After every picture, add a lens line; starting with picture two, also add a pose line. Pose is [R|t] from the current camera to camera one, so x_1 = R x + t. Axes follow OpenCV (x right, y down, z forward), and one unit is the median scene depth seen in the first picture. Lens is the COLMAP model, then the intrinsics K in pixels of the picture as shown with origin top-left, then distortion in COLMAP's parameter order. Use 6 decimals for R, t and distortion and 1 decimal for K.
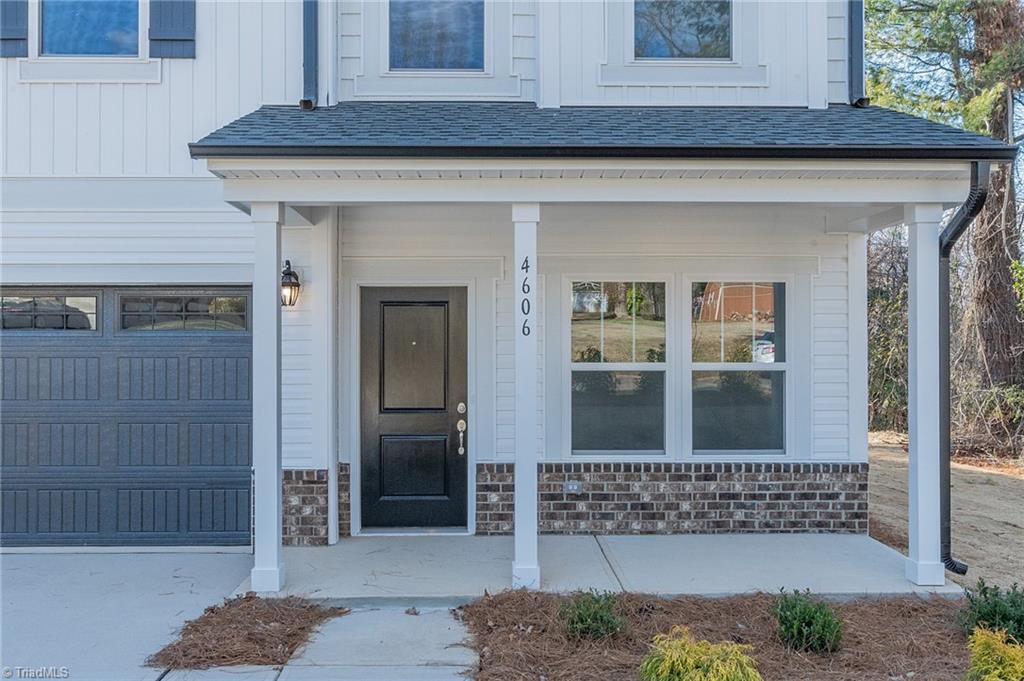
lens RADIAL K [[966.3, 0, 511.3], [0, 966.3, 291.1], [0, 0, 1]] dist [0.003858, 0.002900]
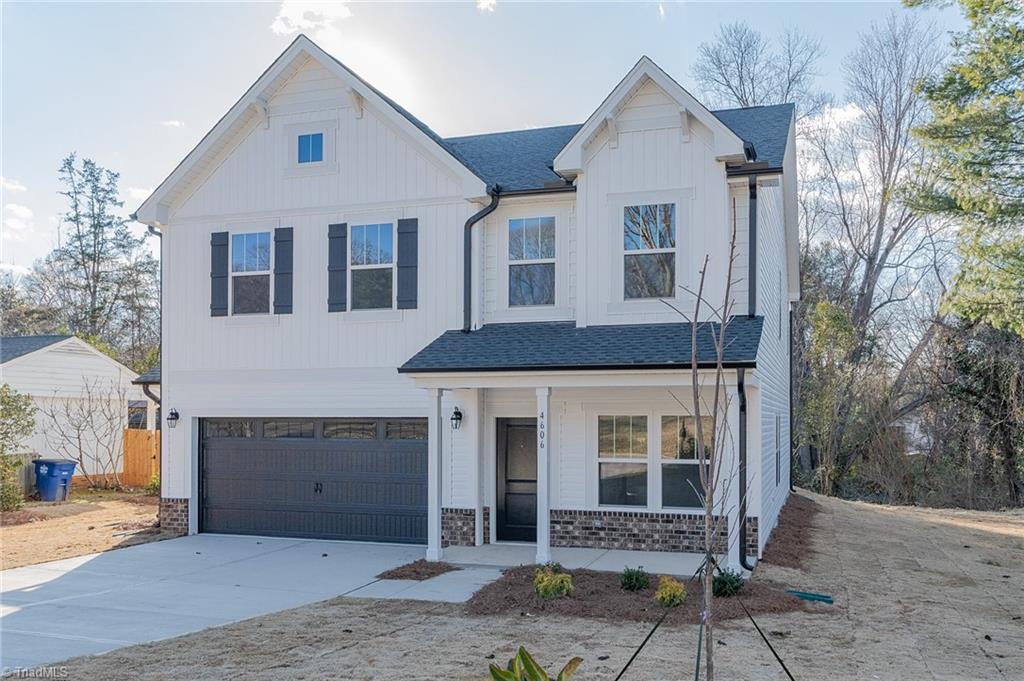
lens RADIAL K [[966.3, 0, 511.3], [0, 966.3, 291.1], [0, 0, 1]] dist [0.003858, 0.002900]
pose [[0.936808, -0.042653, -0.347235, 0.589943], [0.020905, 0.997591, -0.066140, -0.135058], [0.349220, 0.054701, 0.935443, -0.884346]]
